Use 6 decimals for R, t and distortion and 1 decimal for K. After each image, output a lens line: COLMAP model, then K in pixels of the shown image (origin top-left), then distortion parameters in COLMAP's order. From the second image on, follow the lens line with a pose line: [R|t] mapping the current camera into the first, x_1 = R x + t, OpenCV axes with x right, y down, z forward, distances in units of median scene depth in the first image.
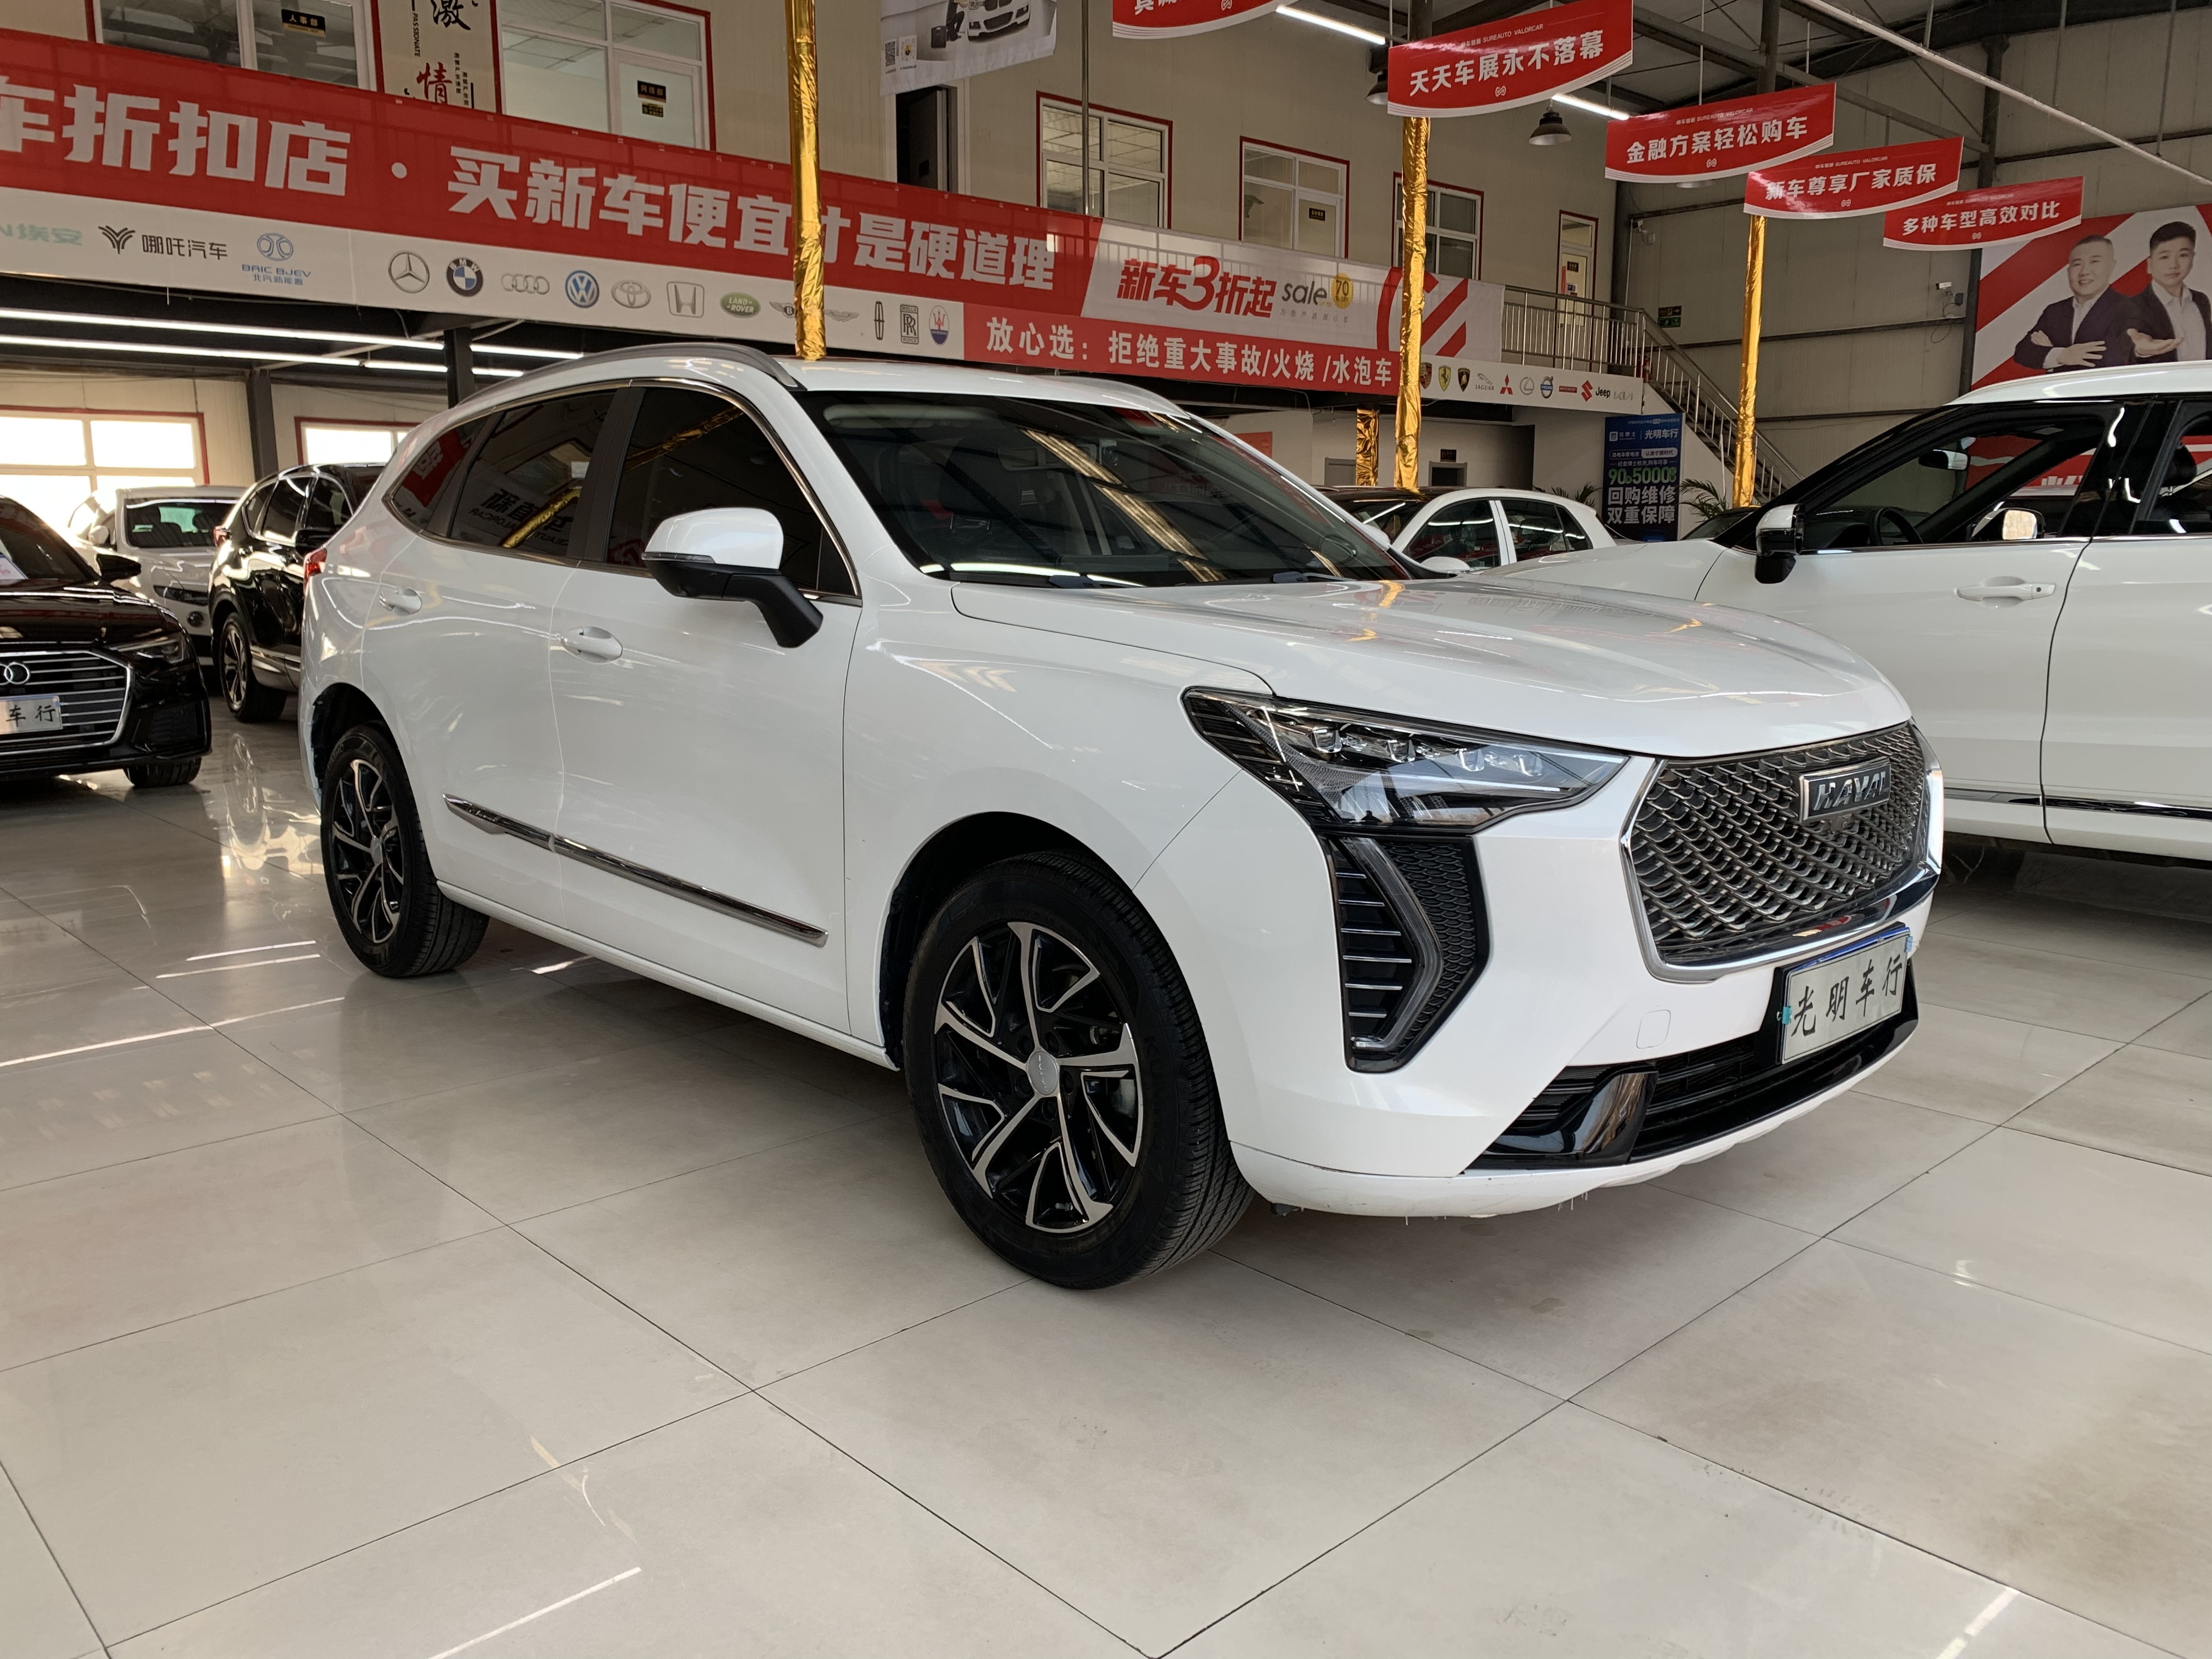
lens RADIAL K [[1682.1, 0, 1106.0], [0, 1682.1, 829.5], [0, 0, 1]] dist [-0.031100, 0.032902]
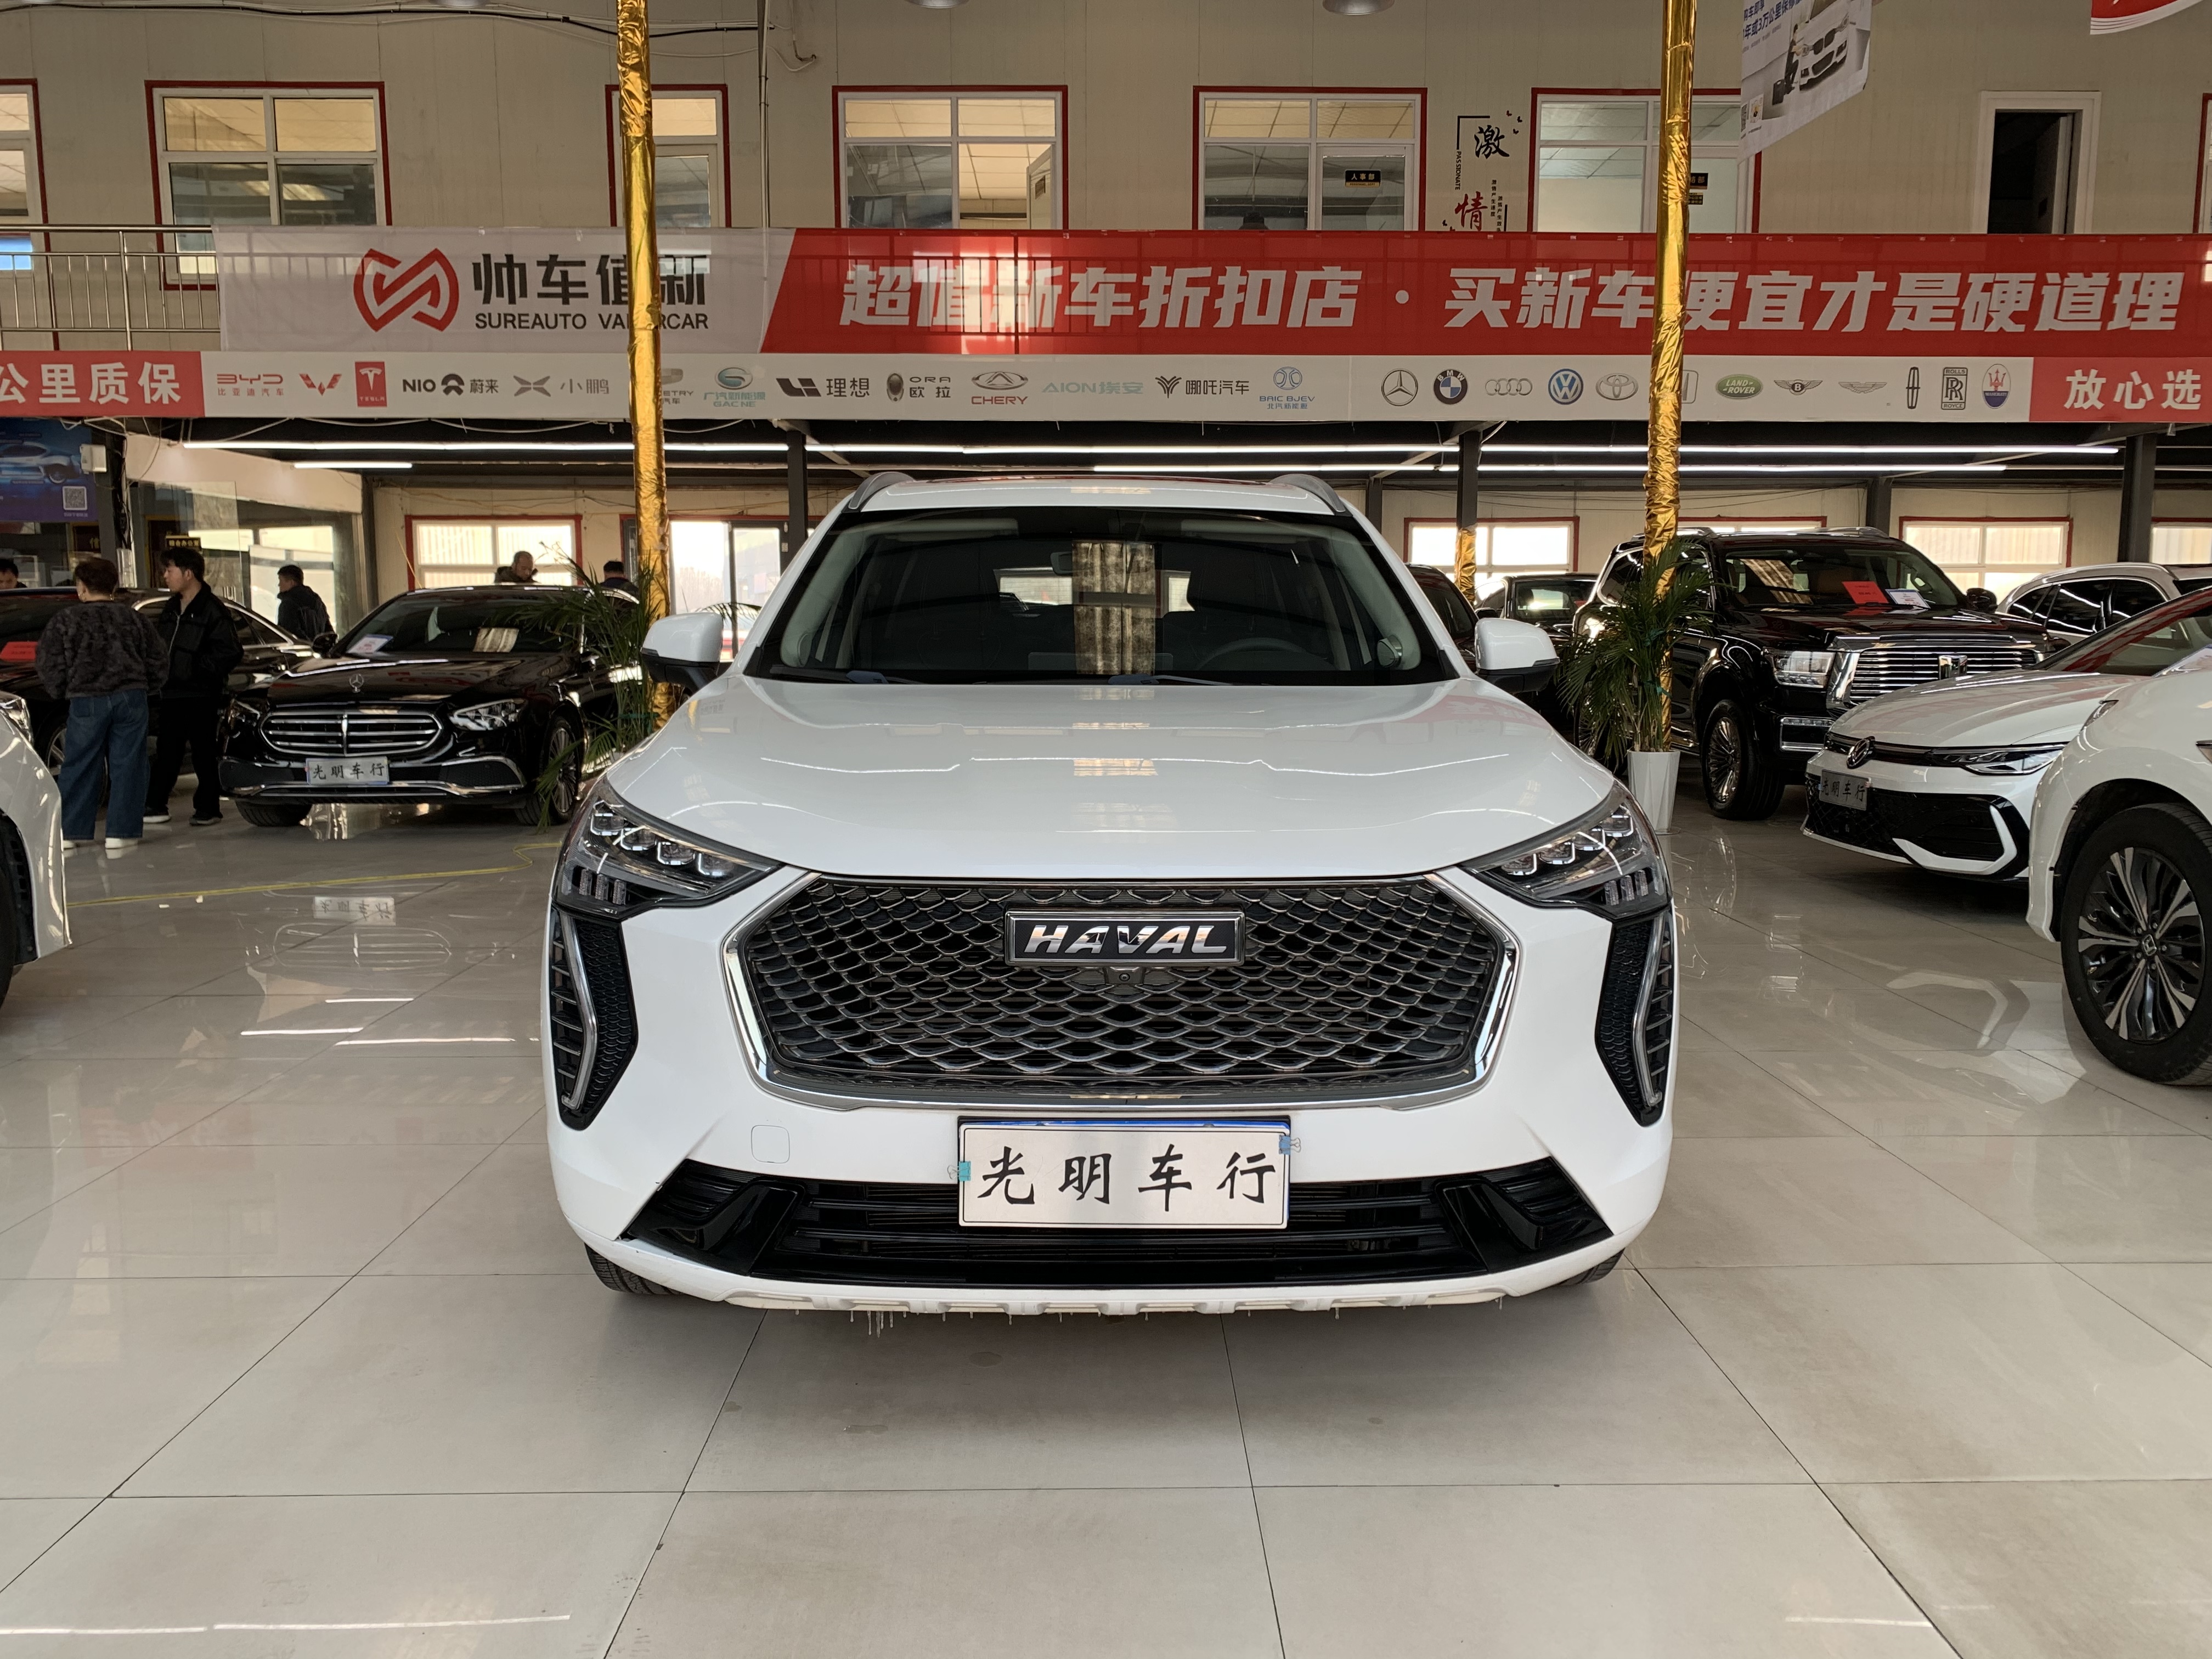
lens RADIAL K [[1682.1, 0, 1106.0], [0, 1682.1, 829.5], [0, 0, 1]] dist [-0.031100, 0.032902]
pose [[0.741549, 0.078056, -0.666343, 0.188364], [-0.110954, 0.993800, -0.007062, -0.013287], [0.661660, 0.079170, 0.745612, 0.065244]]
